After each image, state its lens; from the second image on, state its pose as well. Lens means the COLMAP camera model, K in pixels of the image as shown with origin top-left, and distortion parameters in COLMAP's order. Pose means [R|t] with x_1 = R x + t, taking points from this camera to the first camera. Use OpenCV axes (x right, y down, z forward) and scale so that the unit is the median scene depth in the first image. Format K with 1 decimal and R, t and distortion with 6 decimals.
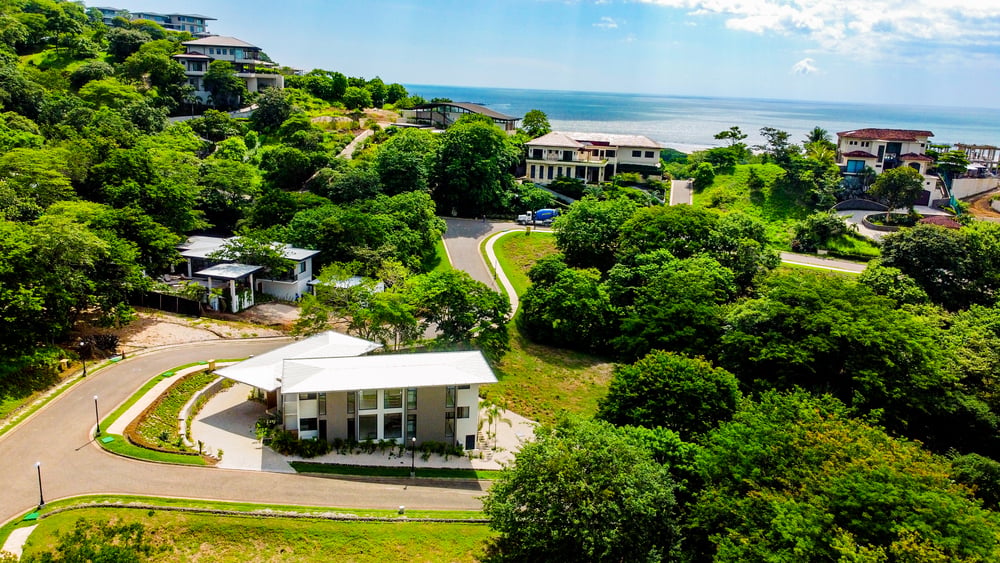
lens RADIAL K [[752.2, 0, 500.0], [0, 752.2, 281.5], [0, 0, 1]] dist [0.000881, -0.004260]
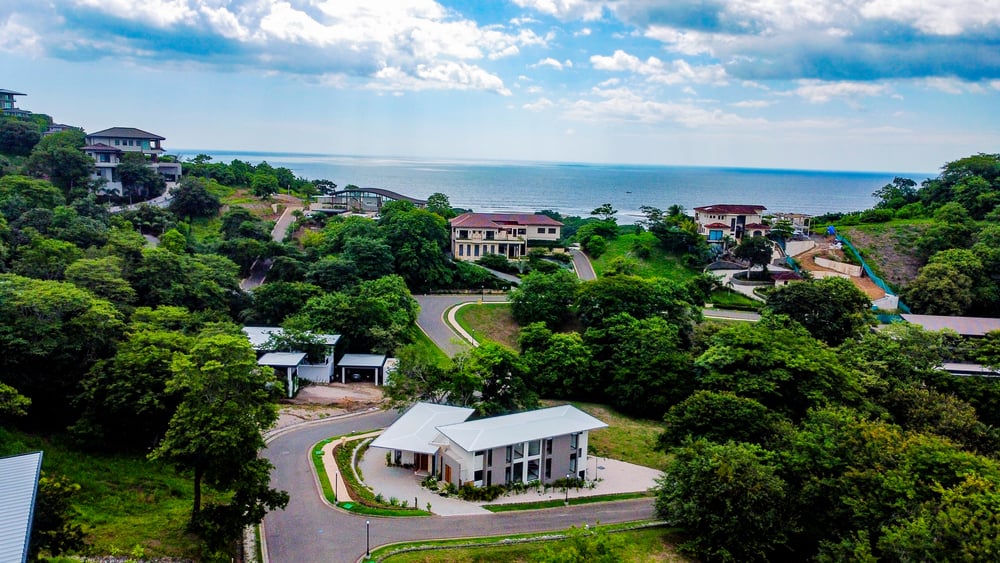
lens RADIAL K [[746.0, 0, 500.0], [0, 746.0, 281.5], [0, 0, 1]] dist [0.006198, 0.000069]
pose [[0.958782, -0.055394, 0.278692, -0.240926], [0.077810, 0.994506, -0.070018, -0.017772], [-0.273283, 0.088817, 0.957825, -0.096871]]
